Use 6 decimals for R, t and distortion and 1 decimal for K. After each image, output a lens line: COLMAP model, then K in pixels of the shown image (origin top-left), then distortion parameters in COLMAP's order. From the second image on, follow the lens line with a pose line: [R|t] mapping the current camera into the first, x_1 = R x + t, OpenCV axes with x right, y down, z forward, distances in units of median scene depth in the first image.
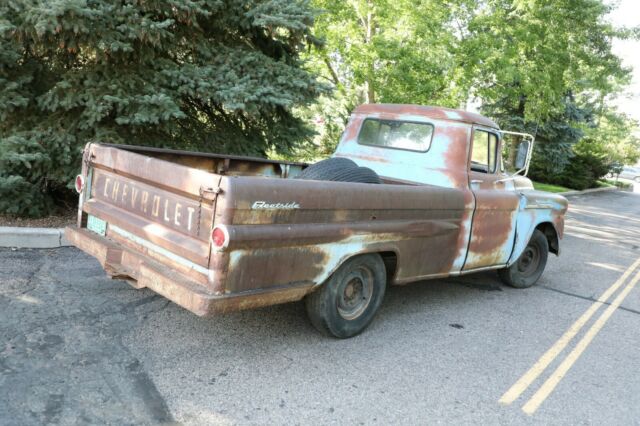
lens RADIAL K [[561.5, 0, 320.0], [0, 561.5, 213.0], [0, 0, 1]] dist [0.008717, 0.002262]
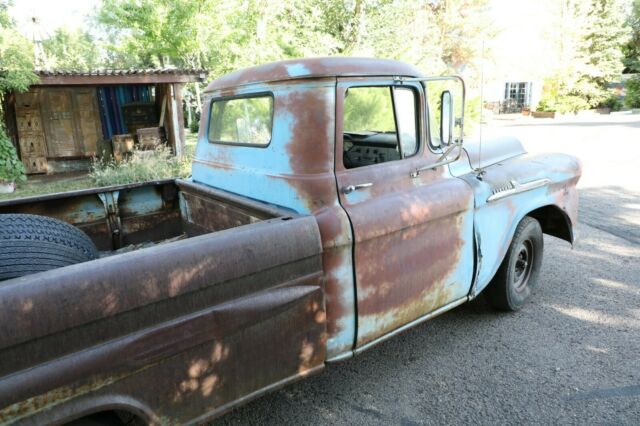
lens RADIAL K [[441.4, 0, 320.0], [0, 441.4, 213.0], [0, 0, 1]] dist [-0.005531, -0.001814]
pose [[0.967619, -0.136055, -0.212608, 0.332651], [0.158464, 0.983059, 0.092109, -0.077031], [0.196474, -0.122817, 0.972787, 0.586668]]
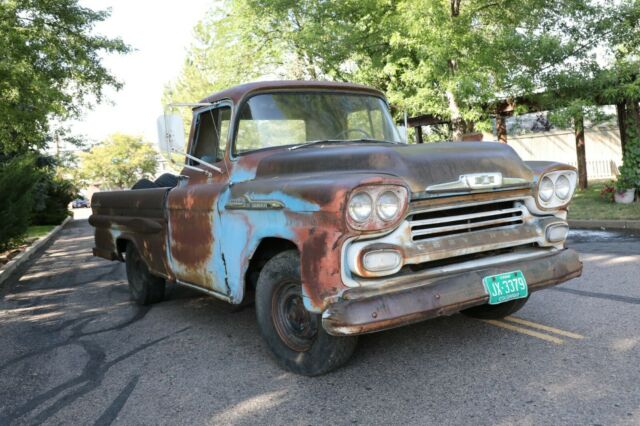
lens RADIAL K [[561.5, 0, 320.0], [0, 561.5, 213.0], [0, 0, 1]] dist [0.008717, 0.002262]
pose [[-0.230535, -0.051004, -0.971726, 1.065139], [-0.081467, 0.996131, -0.032957, 0.009729], [0.969648, 0.071566, -0.233798, 1.420760]]
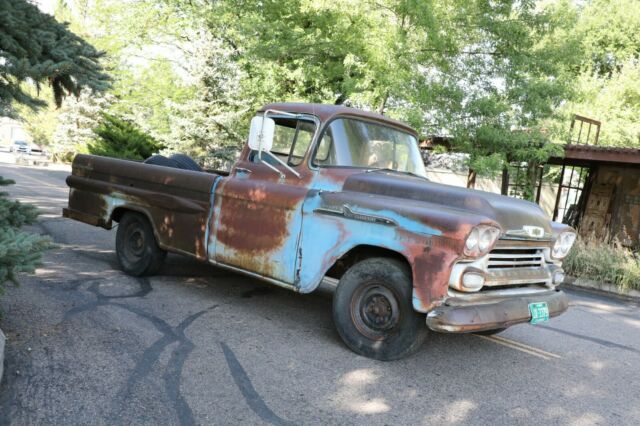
lens RADIAL K [[594.9, 0, 320.0], [0, 594.9, 213.0], [0, 0, 1]] dist [0.011339, 0.008384]
pose [[0.040752, -0.068017, -0.996852, 1.277328], [-0.254575, 0.964047, -0.076186, 0.056554], [0.966194, 0.256878, 0.021971, 1.134086]]
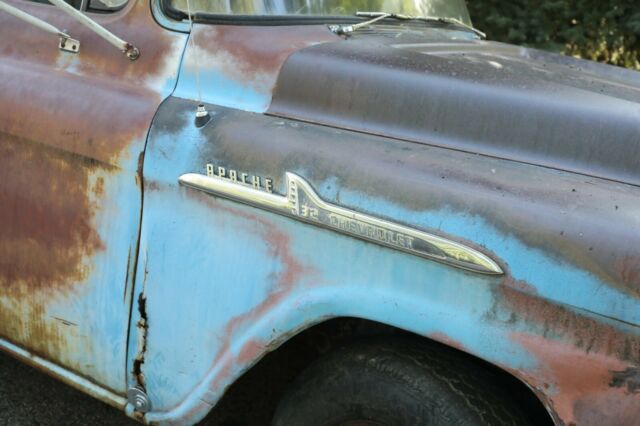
lens RADIAL K [[869.9, 0, 320.0], [0, 869.9, 213.0], [0, 0, 1]] dist [0.002815, 0.003565]
pose [[0.210056, 0.153517, -0.965561, 0.794115], [-0.231782, 0.967261, 0.103364, -0.049519], [0.949818, 0.202087, 0.238761, 1.113639]]
